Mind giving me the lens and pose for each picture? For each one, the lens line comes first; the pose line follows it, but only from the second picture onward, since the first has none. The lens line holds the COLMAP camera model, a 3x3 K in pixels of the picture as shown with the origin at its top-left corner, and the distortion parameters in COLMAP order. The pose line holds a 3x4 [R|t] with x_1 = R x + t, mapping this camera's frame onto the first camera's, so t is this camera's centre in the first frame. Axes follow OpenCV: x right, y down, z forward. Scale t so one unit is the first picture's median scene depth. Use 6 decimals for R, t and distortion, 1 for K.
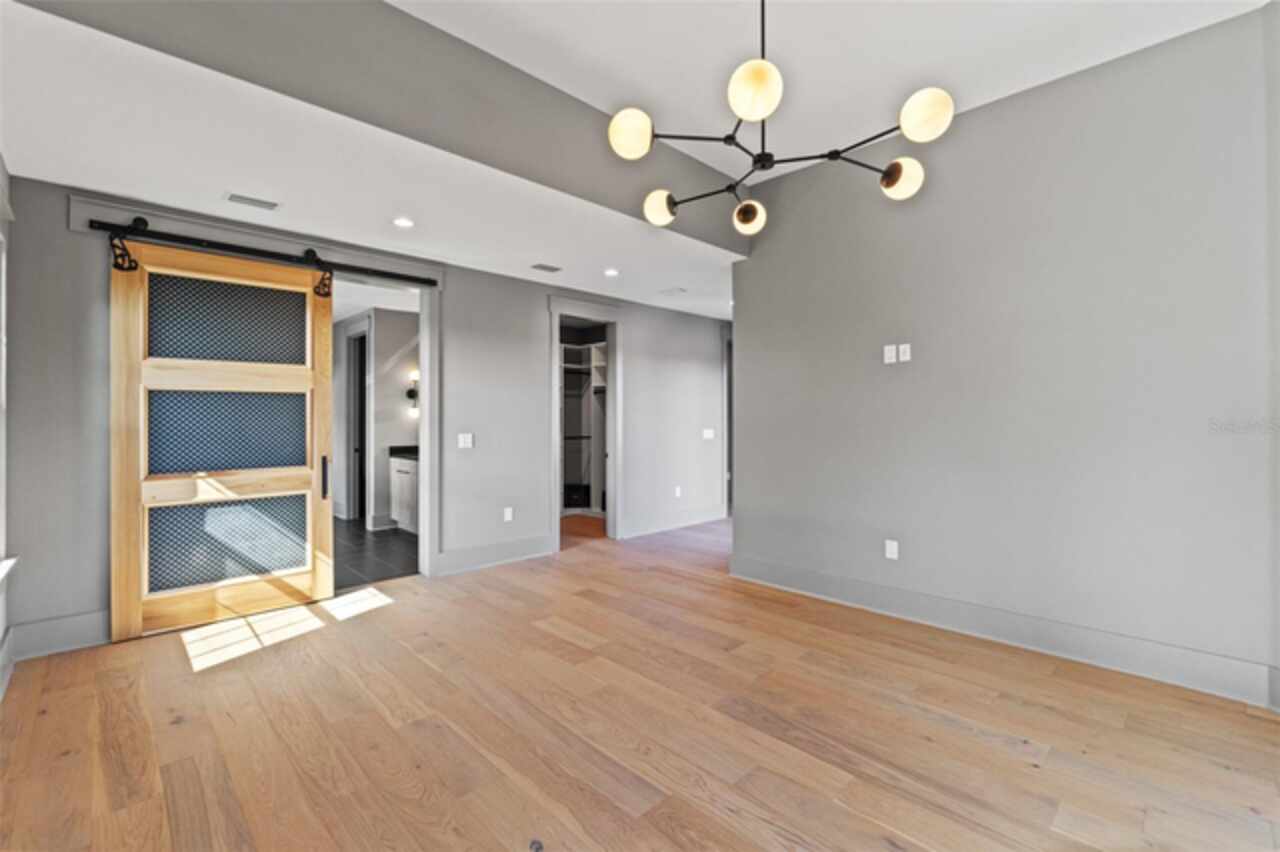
lens RADIAL K [[537.8, 0, 637.7], [0, 537.8, 418.4], [0, 0, 1]] dist [-0.008238, 0.000175]
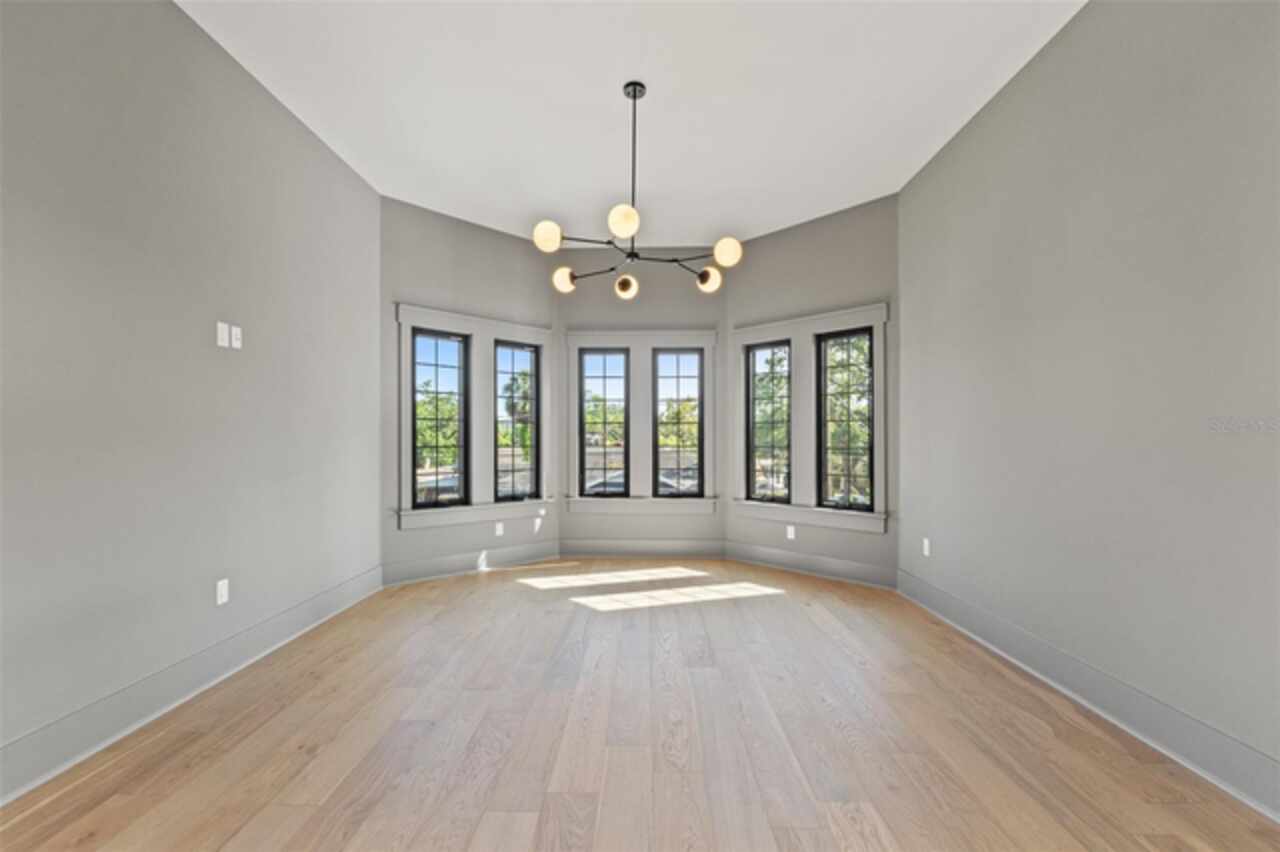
lens RADIAL K [[537.8, 0, 635.3], [0, 537.8, 444.4], [0, 0, 1]] dist [-0.008238, 0.000175]
pose [[-0.688919, -0.006053, 0.724813, -0.516913], [-0.001443, 0.999975, 0.006979, 0.031601], [-0.724837, 0.003762, -0.688910, 1.182973]]
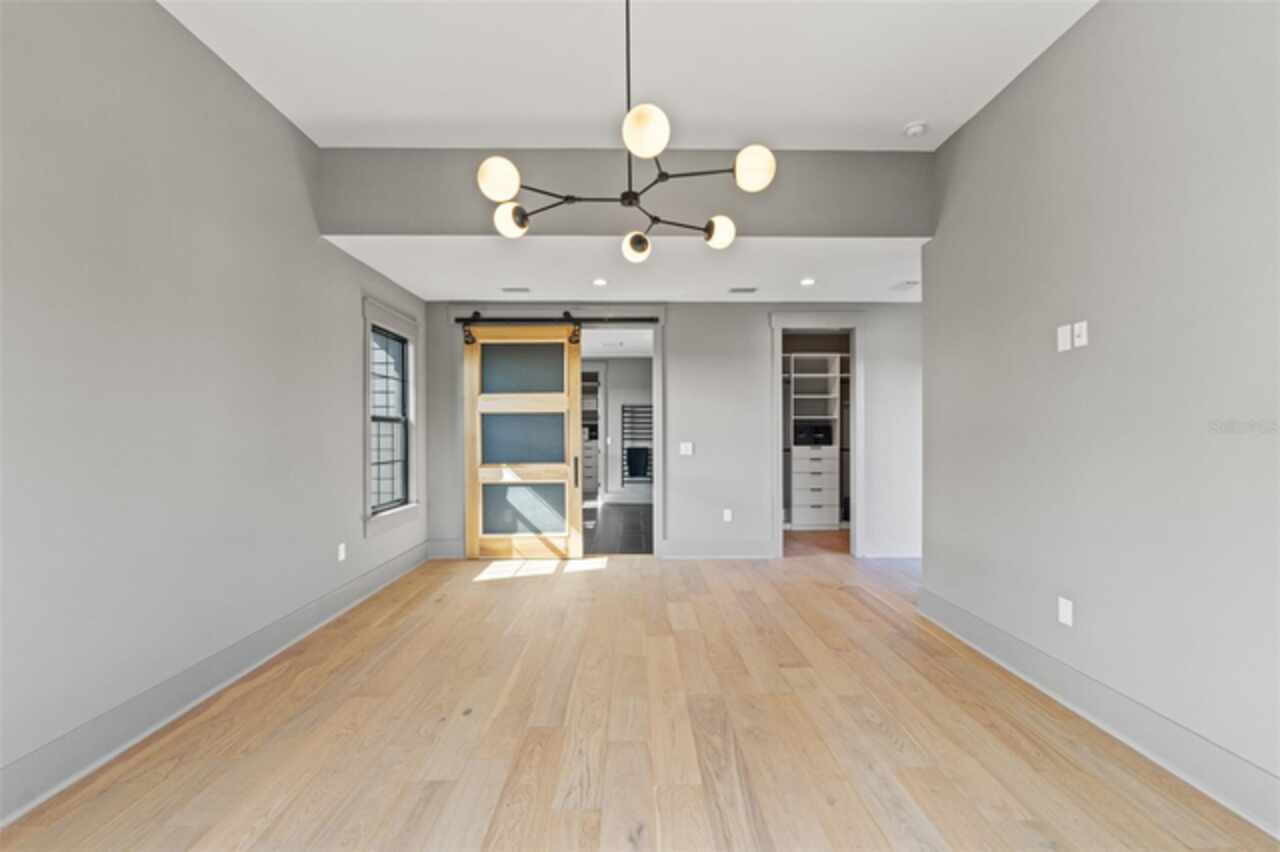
lens RADIAL K [[537.8, 0, 661.1], [0, 537.8, 433.6], [0, 0, 1]] dist [-0.008238, 0.000175]
pose [[0.741007, 0.001939, -0.671495, 0.593081], [0.002514, 0.999981, 0.005662, 0.002221], [0.671493, -0.005884, 0.740988, 0.118897]]
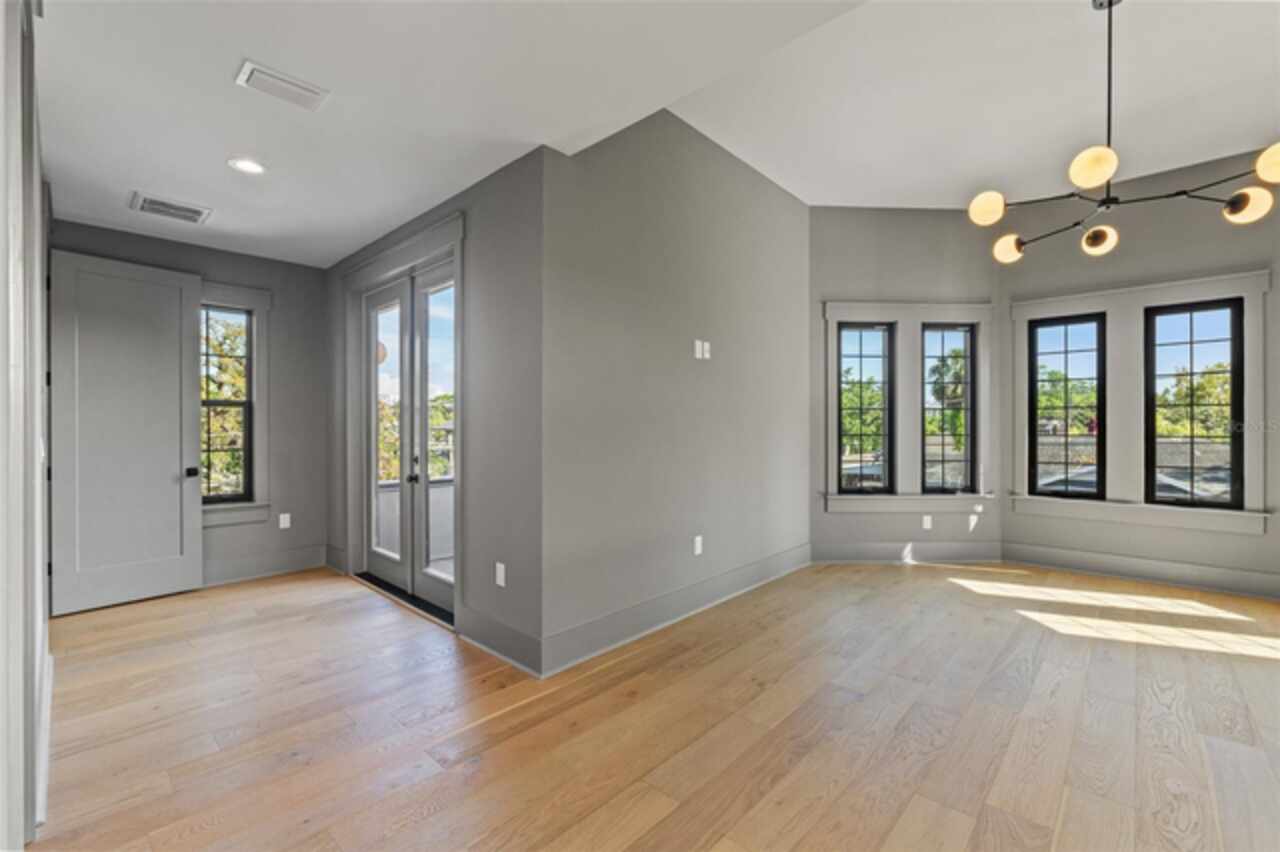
lens RADIAL K [[537.8, 0, 647.1], [0, 537.8, 429.6], [0, 0, 1]] dist [-0.008238, 0.000175]
pose [[-0.035981, -0.004459, 0.999343, -0.563535], [0.001326, 0.999989, 0.004510, 0.026292], [-0.999352, 0.001487, -0.035975, 1.218199]]
